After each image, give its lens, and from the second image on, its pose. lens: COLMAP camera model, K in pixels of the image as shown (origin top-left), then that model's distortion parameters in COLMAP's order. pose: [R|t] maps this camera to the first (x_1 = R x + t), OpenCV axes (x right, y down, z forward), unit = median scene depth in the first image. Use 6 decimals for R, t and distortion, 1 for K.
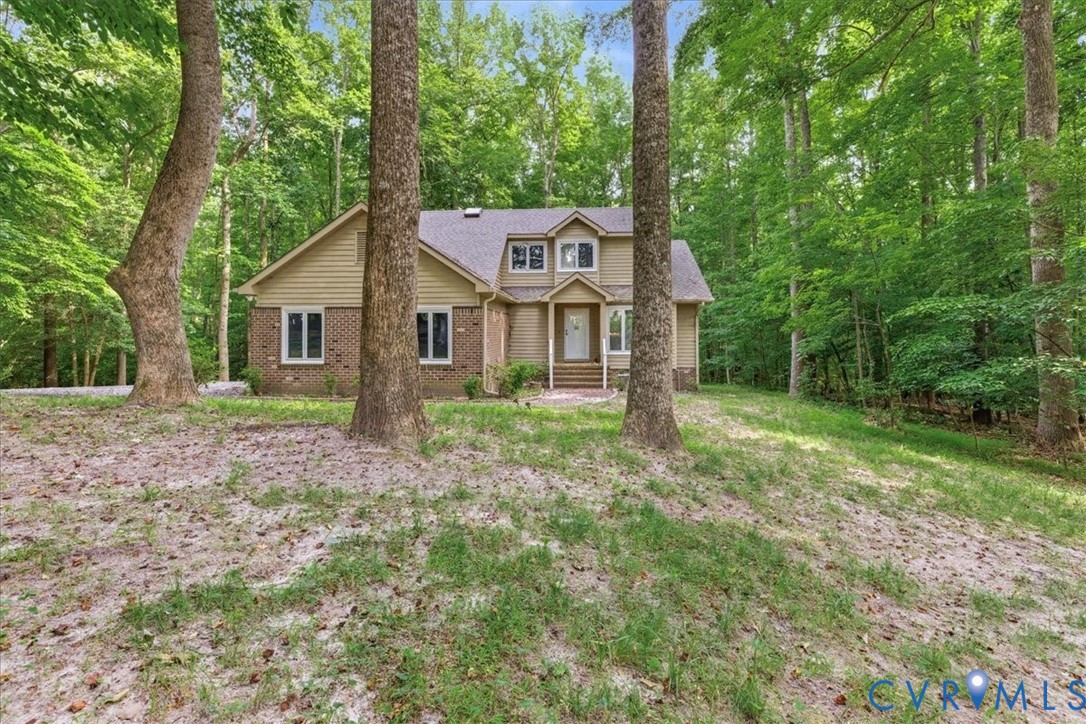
lens RADIAL K [[492.4, 0, 530.6], [0, 492.4, 332.4], [0, 0, 1]] dist [0.000346, 0.000057]
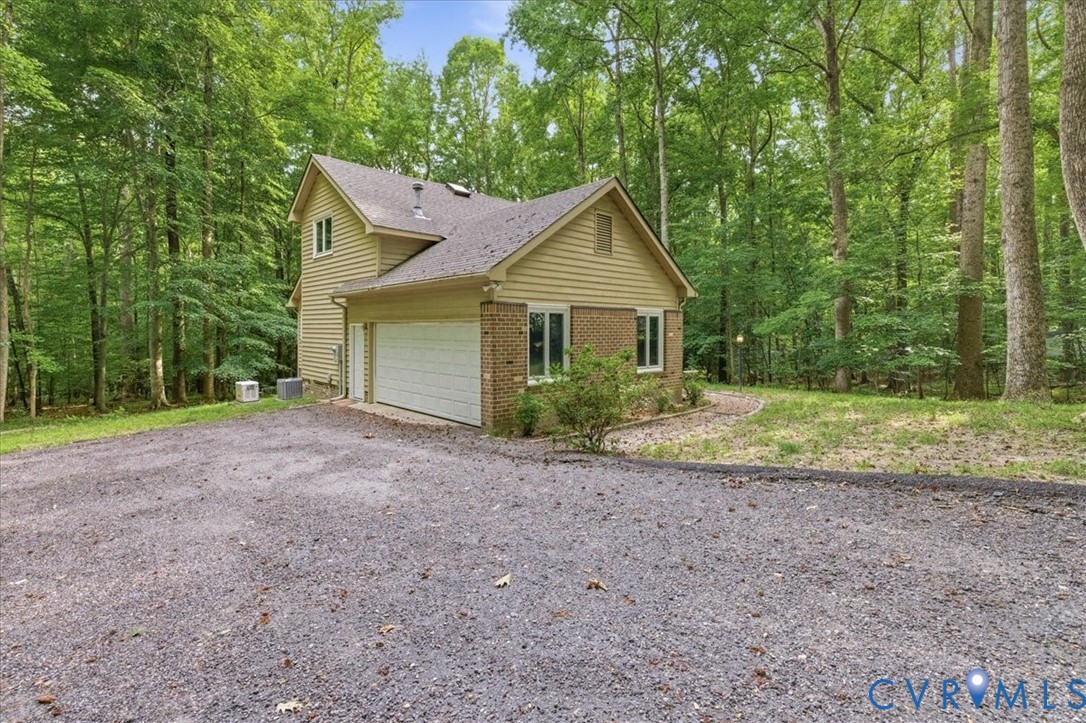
lens RADIAL K [[492.4, 0, 530.6], [0, 492.4, 331.9], [0, 0, 1]] dist [0.000346, 0.000057]
pose [[0.668944, -0.002632, 0.743308, -1.010611], [-0.005369, 0.999951, 0.008372, -0.017023], [-0.743293, -0.009591, 0.668897, 0.536466]]
